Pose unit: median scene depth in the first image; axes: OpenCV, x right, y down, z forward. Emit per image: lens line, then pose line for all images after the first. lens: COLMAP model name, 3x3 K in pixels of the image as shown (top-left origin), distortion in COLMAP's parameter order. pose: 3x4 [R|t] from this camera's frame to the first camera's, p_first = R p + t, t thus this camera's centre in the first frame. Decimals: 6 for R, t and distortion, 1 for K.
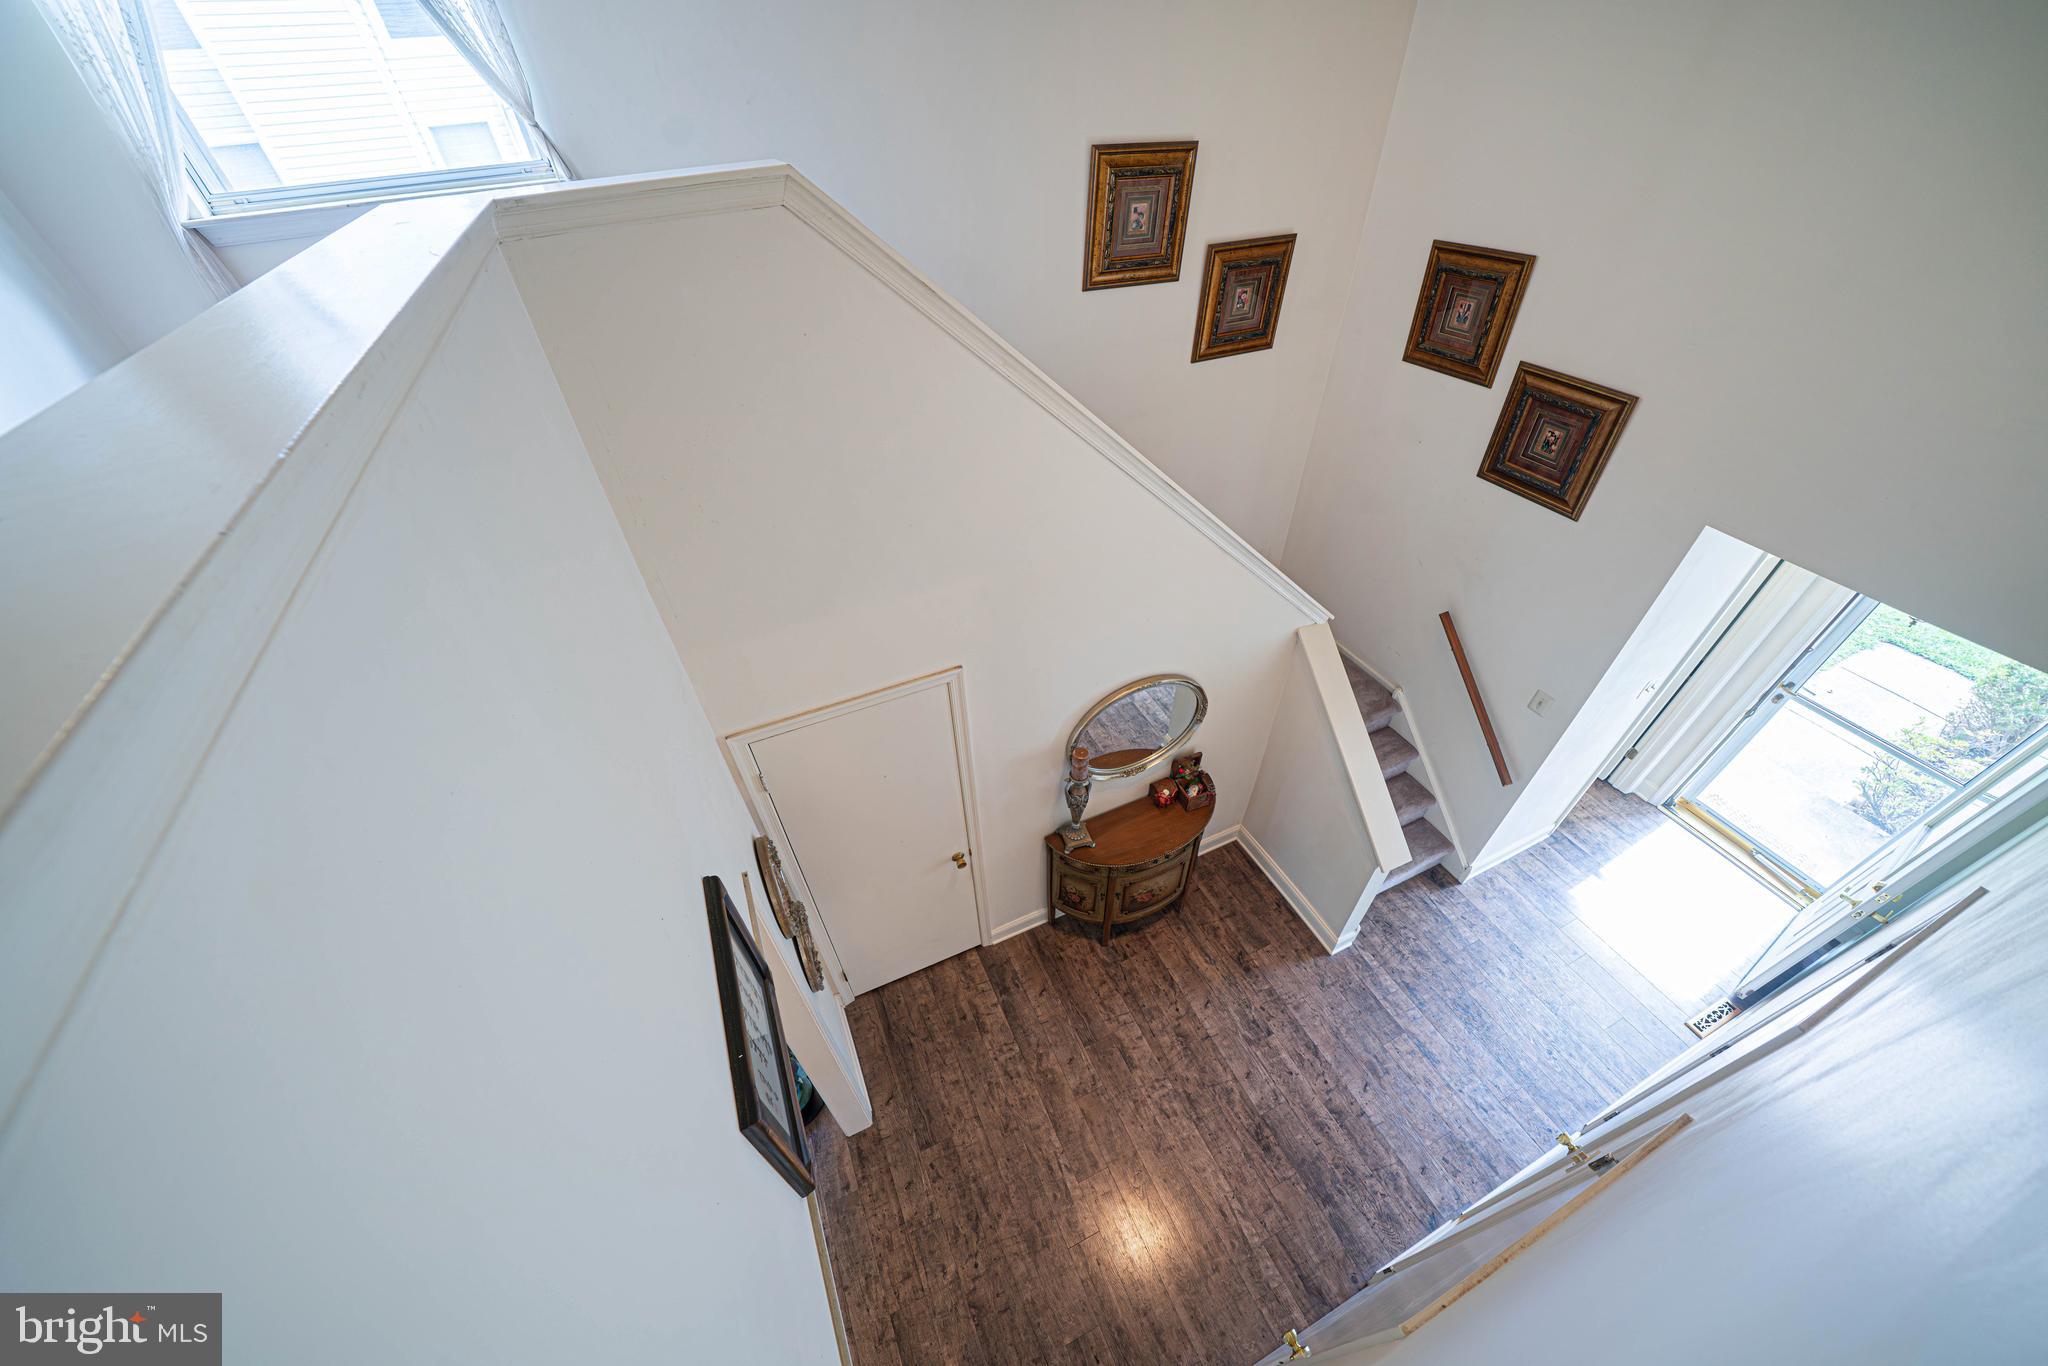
lens RADIAL K [[700.5, 0, 1022.9], [0, 700.5, 697.8], [0, 0, 1]] dist [-0.019272, -0.000097]
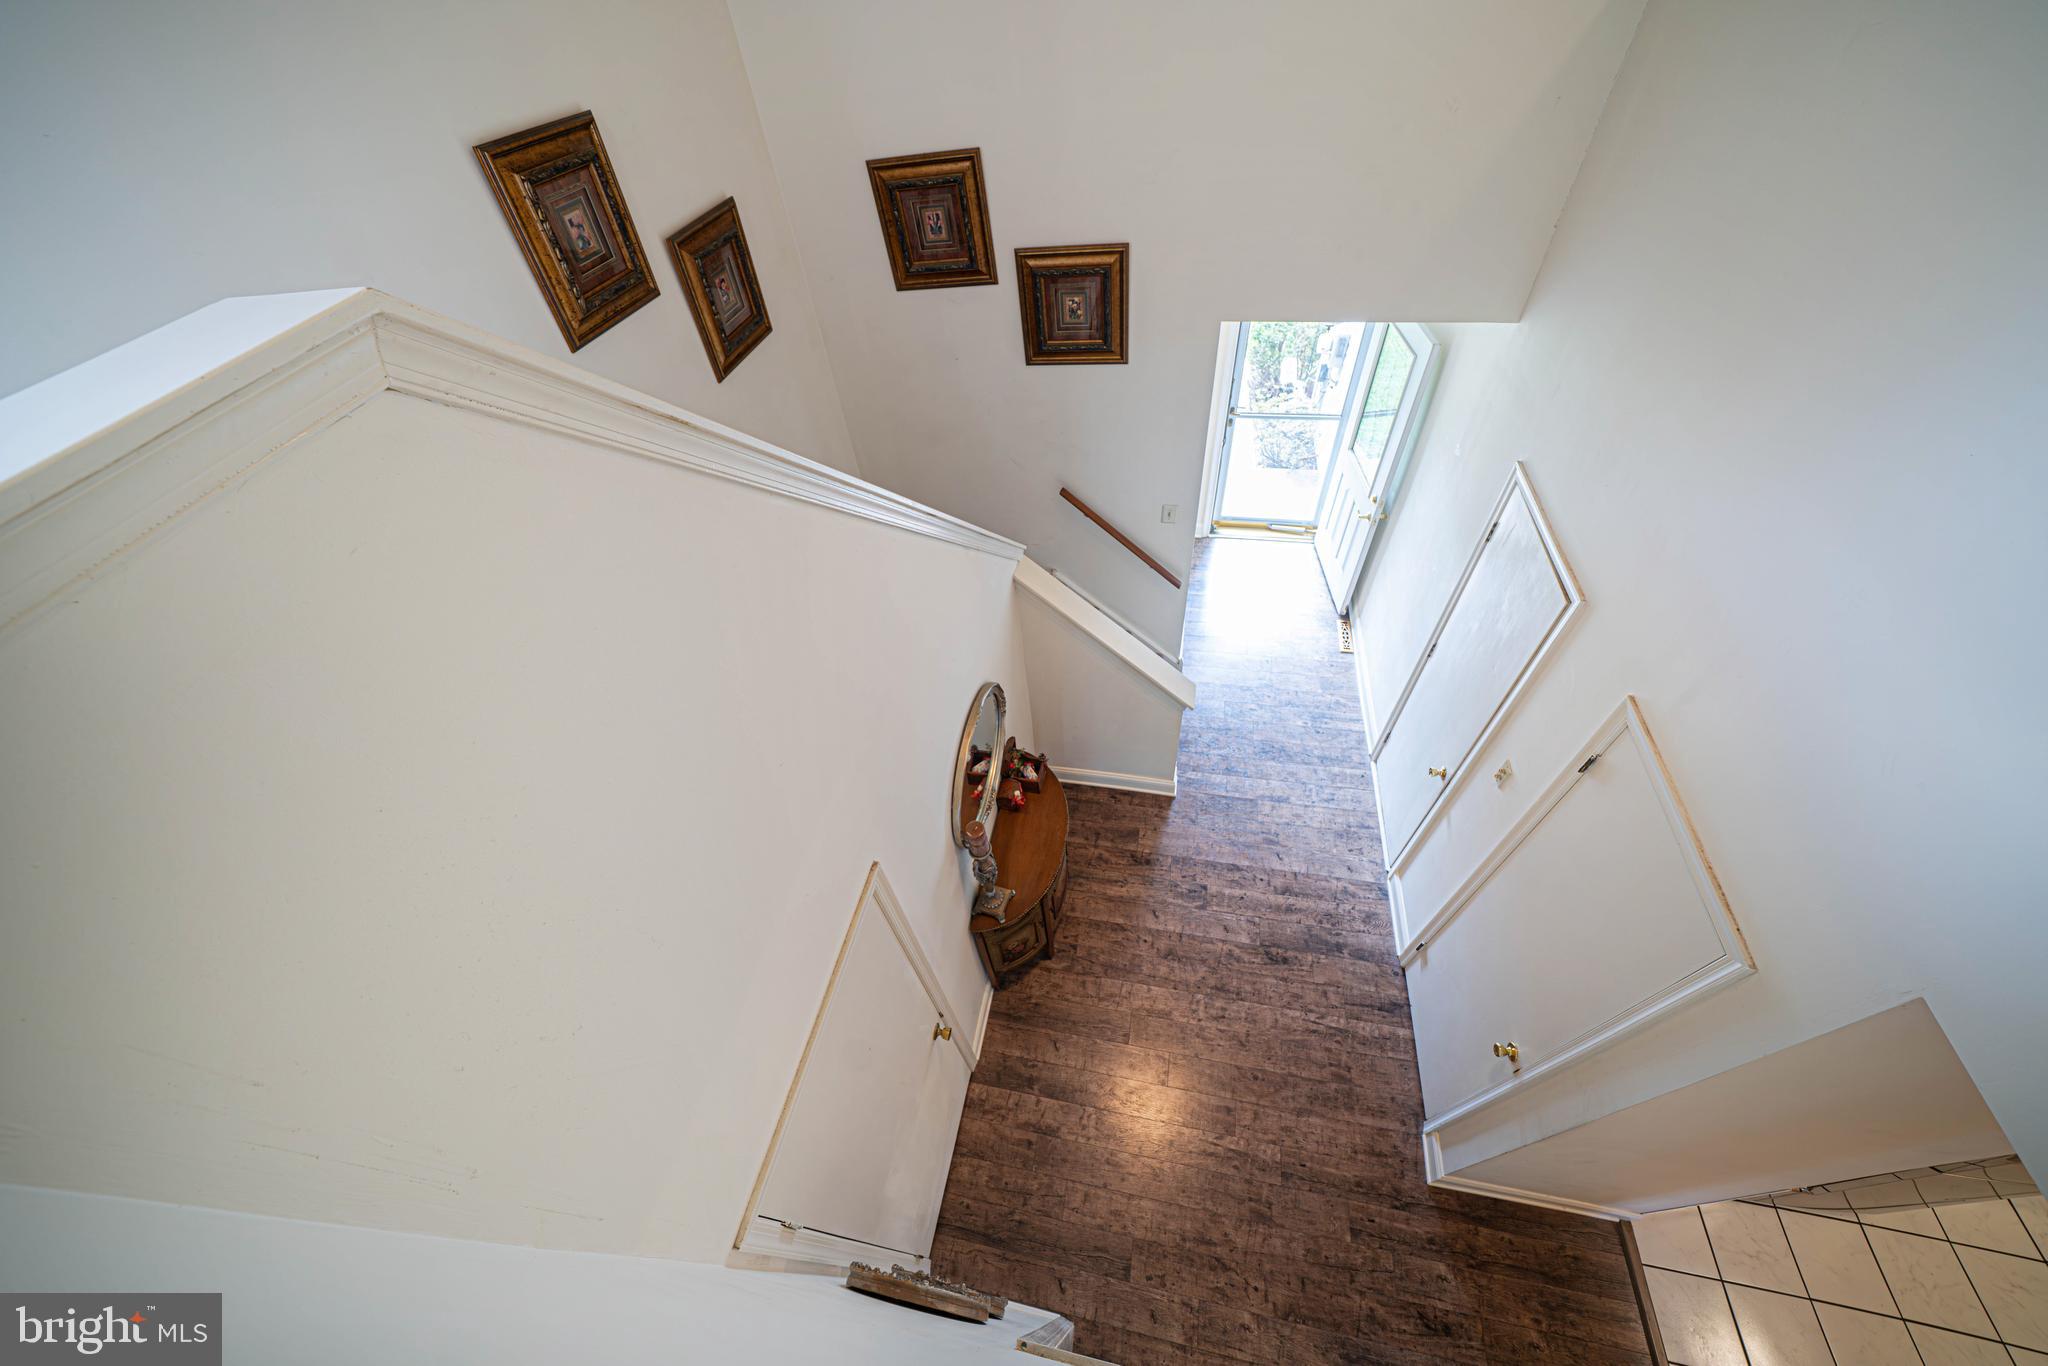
lens RADIAL K [[700.5, 0, 1027.0], [0, 700.5, 695.2], [0, 0, 1]] dist [-0.019272, -0.000097]
pose [[0.590045, -0.626643, 0.509083, -0.194197], [0.601395, 0.761828, 0.240714, -0.194759], [-0.538675, 0.164128, 0.826372, 0.213504]]
